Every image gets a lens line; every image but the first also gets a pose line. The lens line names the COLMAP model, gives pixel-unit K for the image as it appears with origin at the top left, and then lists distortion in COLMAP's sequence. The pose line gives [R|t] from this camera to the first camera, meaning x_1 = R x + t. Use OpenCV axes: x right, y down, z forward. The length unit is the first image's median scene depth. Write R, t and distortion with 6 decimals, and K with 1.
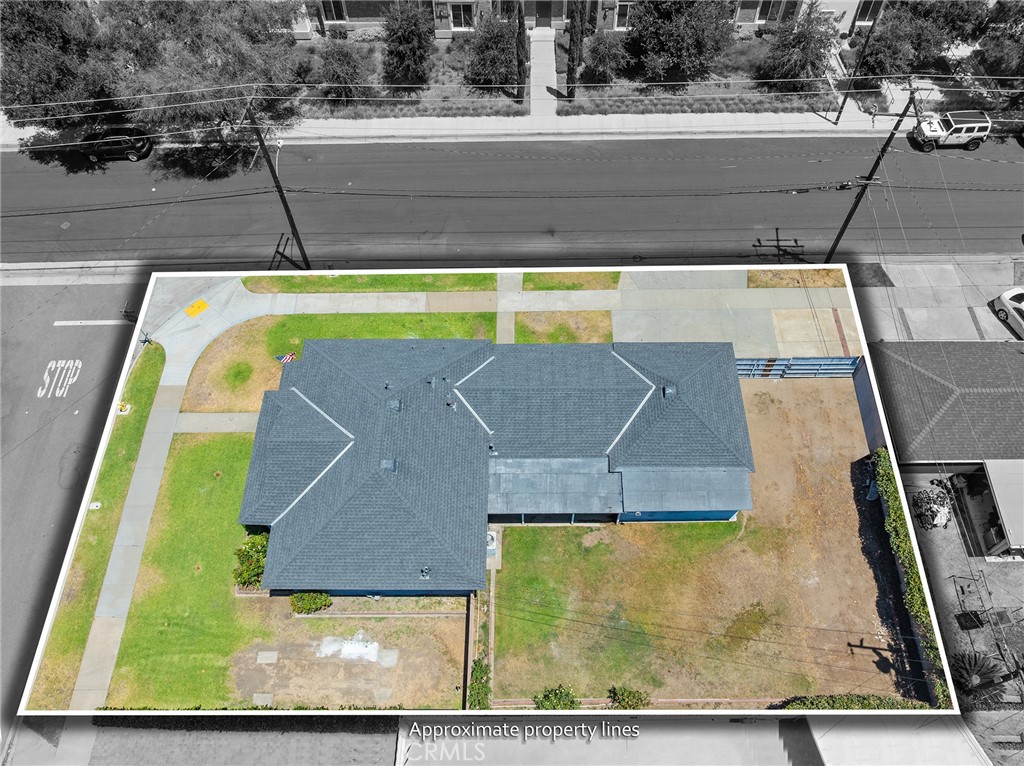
lens RADIAL K [[799.6, 0, 532.6], [0, 799.6, 402.3], [0, 0, 1]] dist [-0.029936, 0.001228]
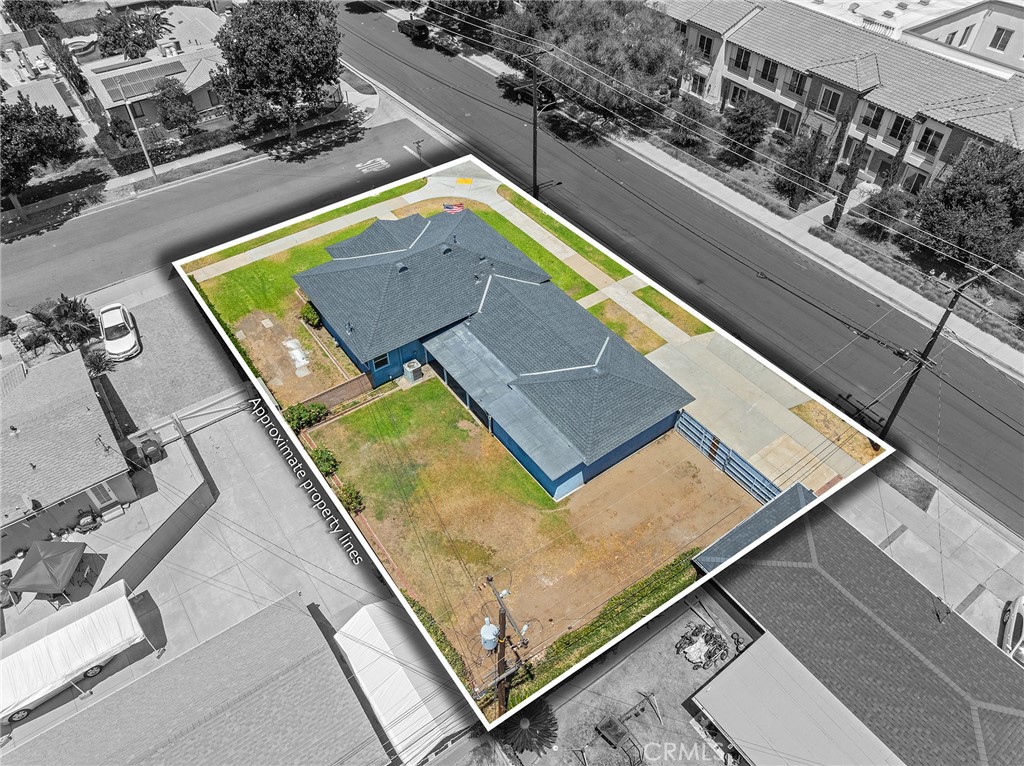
lens RADIAL K [[723.2, 0, 516.2], [0, 723.2, 383.6], [0, 0, 1]] dist [-0.041668, 0.007149]
pose [[0.581057, 0.583719, -0.567138, 0.550538], [-0.691203, 0.721824, 0.034762, 0.033163], [0.429665, 0.371809, 0.822889, 0.121703]]
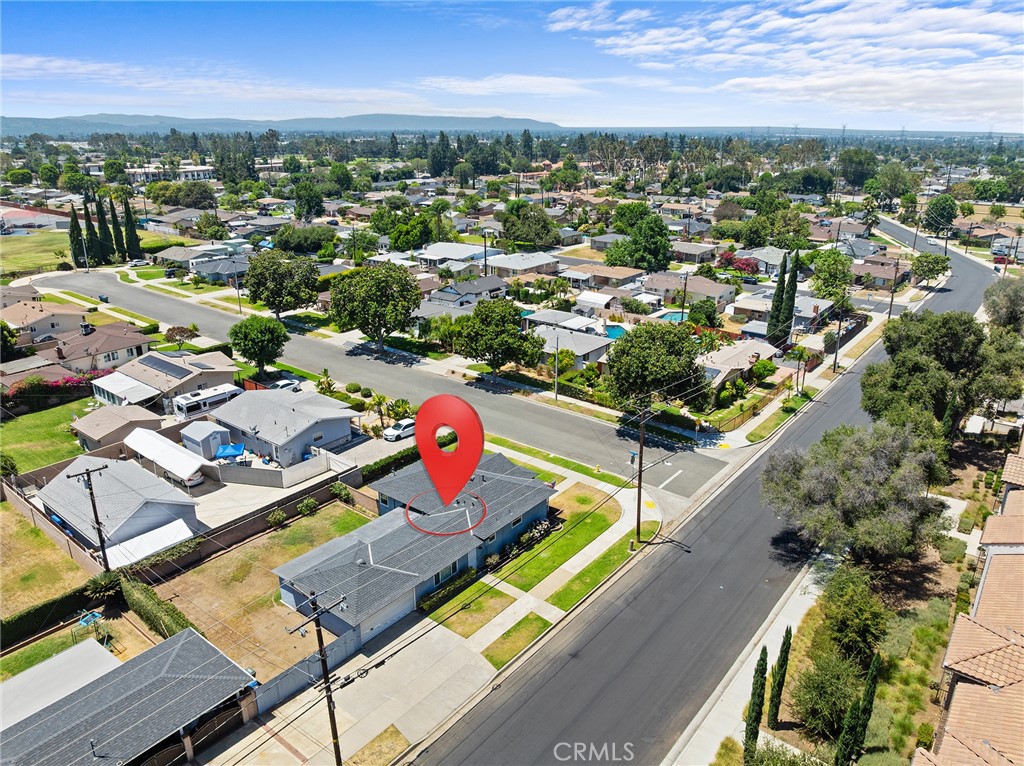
lens RADIAL K [[723.2, 0, 516.2], [0, 723.2, 383.6], [0, 0, 1]] dist [-0.041668, 0.007149]
pose [[-0.622297, 0.262943, -0.737297, 0.700752], [-0.668906, 0.310603, 0.675344, -0.949331], [0.406583, 0.913448, -0.017403, 0.690182]]
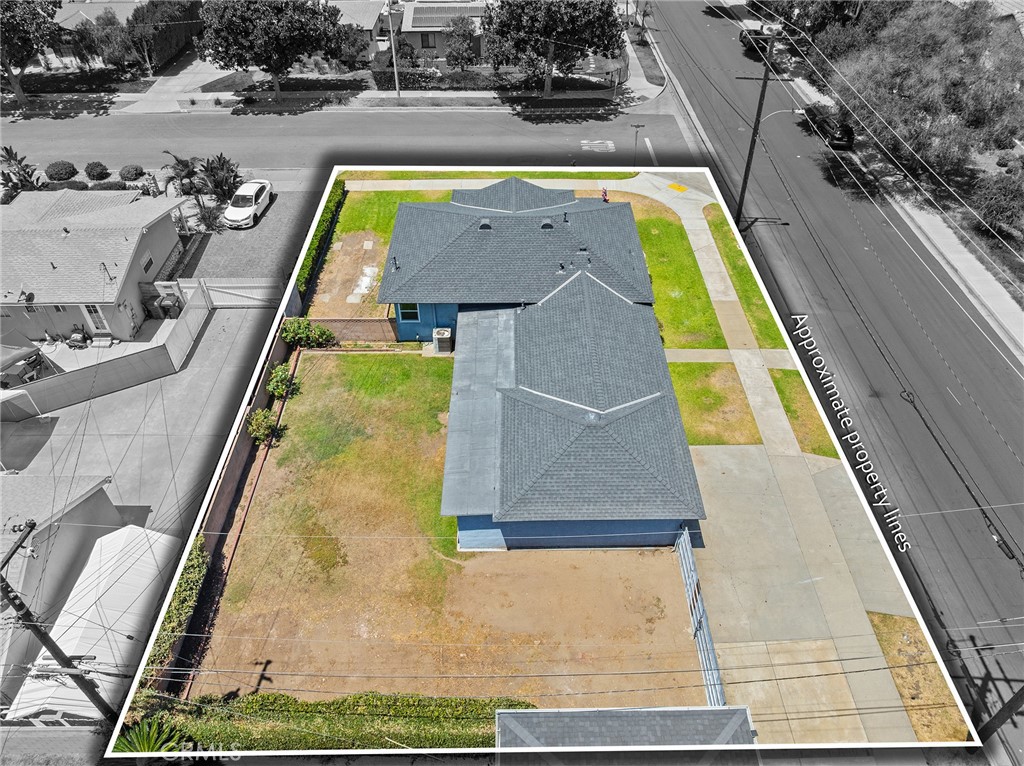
lens RADIAL K [[723.2, 0, 516.2], [0, 723.2, 383.6], [0, 0, 1]] dist [-0.041668, 0.007149]
pose [[0.004645, 0.676124, -0.736773, 0.545274], [-0.851300, 0.389237, 0.351829, -0.172615], [0.524659, 0.625580, 0.577393, 0.432930]]
